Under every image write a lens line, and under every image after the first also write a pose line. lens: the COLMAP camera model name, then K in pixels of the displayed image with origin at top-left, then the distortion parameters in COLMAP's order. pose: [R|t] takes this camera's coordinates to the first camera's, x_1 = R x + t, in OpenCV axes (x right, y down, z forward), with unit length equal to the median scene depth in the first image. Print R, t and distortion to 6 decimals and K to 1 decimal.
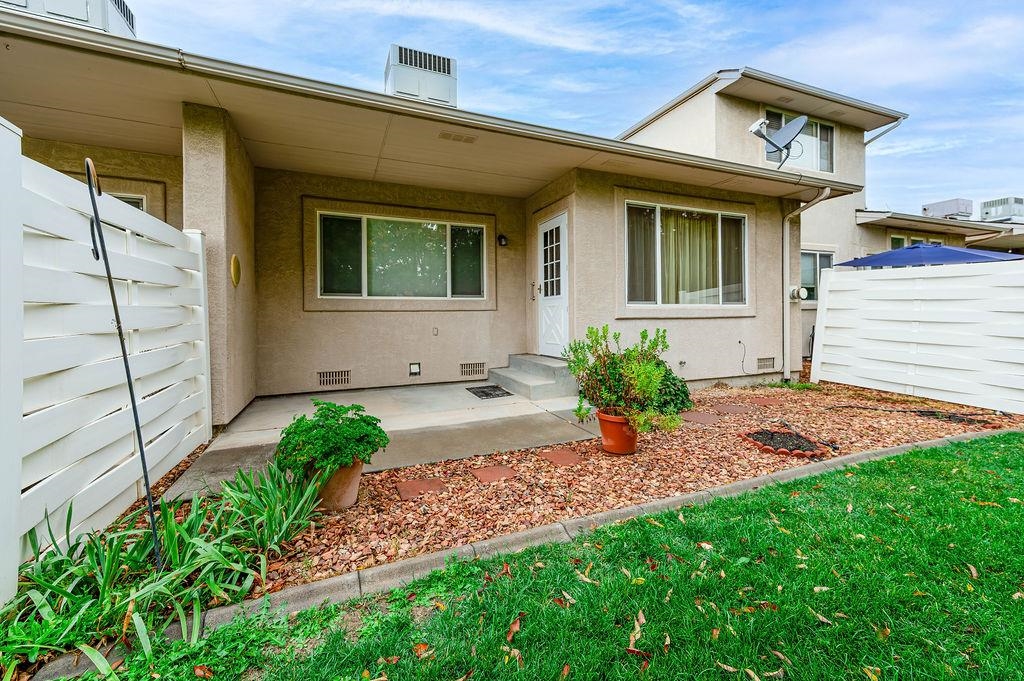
lens RADIAL K [[405.1, 0, 514.6], [0, 405.1, 316.3], [0, 0, 1]] dist [0.022705, 0.000041]
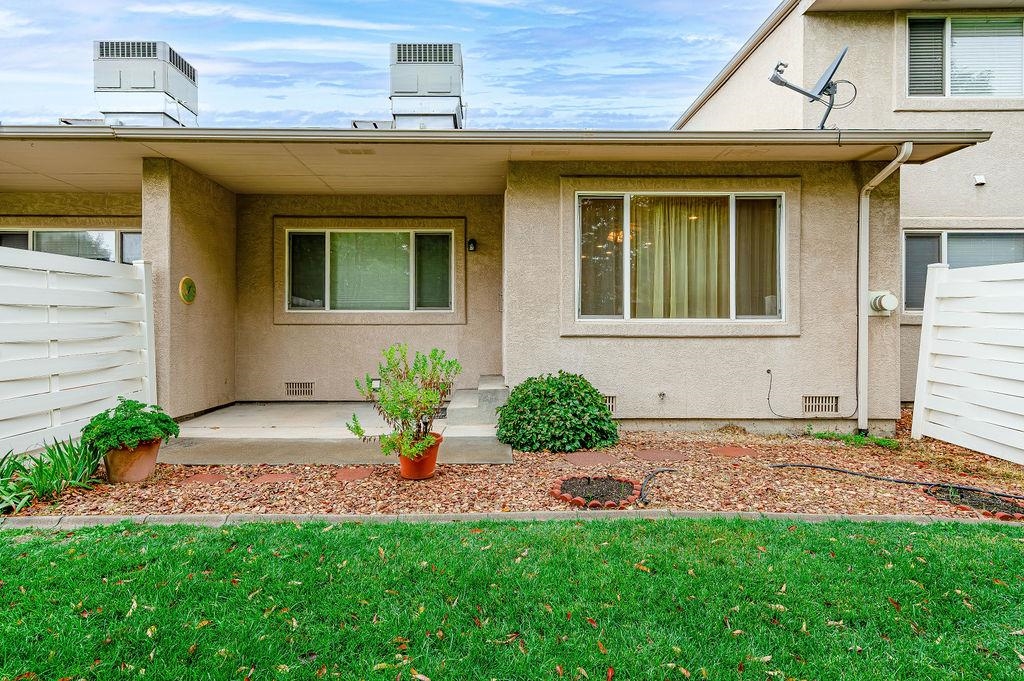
lens RADIAL K [[517.3, 0, 493.8], [0, 517.3, 328.4], [0, 0, 1]] dist [0.007659, 0.001529]
pose [[0.923587, 0.010861, -0.383235, 0.471474], [-0.009759, 0.999941, 0.004820, -0.012641], [0.383265, -0.000712, 0.923638, -0.026221]]
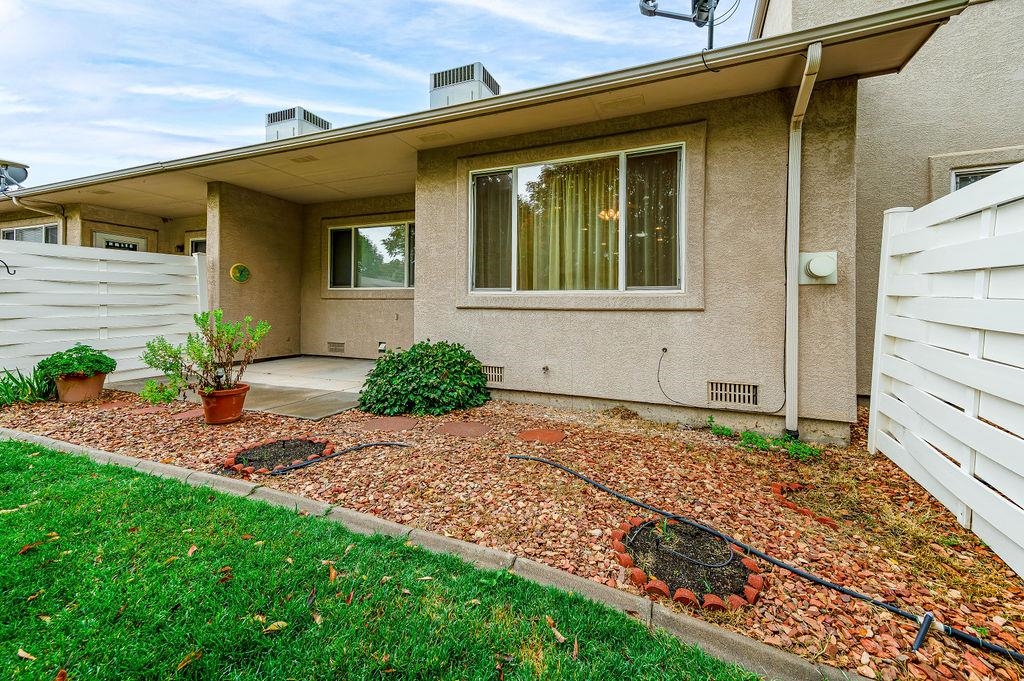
lens RADIAL K [[407.2, 0, 508.4], [0, 407.2, 304.7], [0, 0, 1]] dist [0.022736, 0.000105]
pose [[0.702045, 0.011482, -0.712040, 0.860350], [-0.016932, 0.999856, -0.000572, -0.001904], [0.711931, 0.012457, 0.702139, 0.405063]]
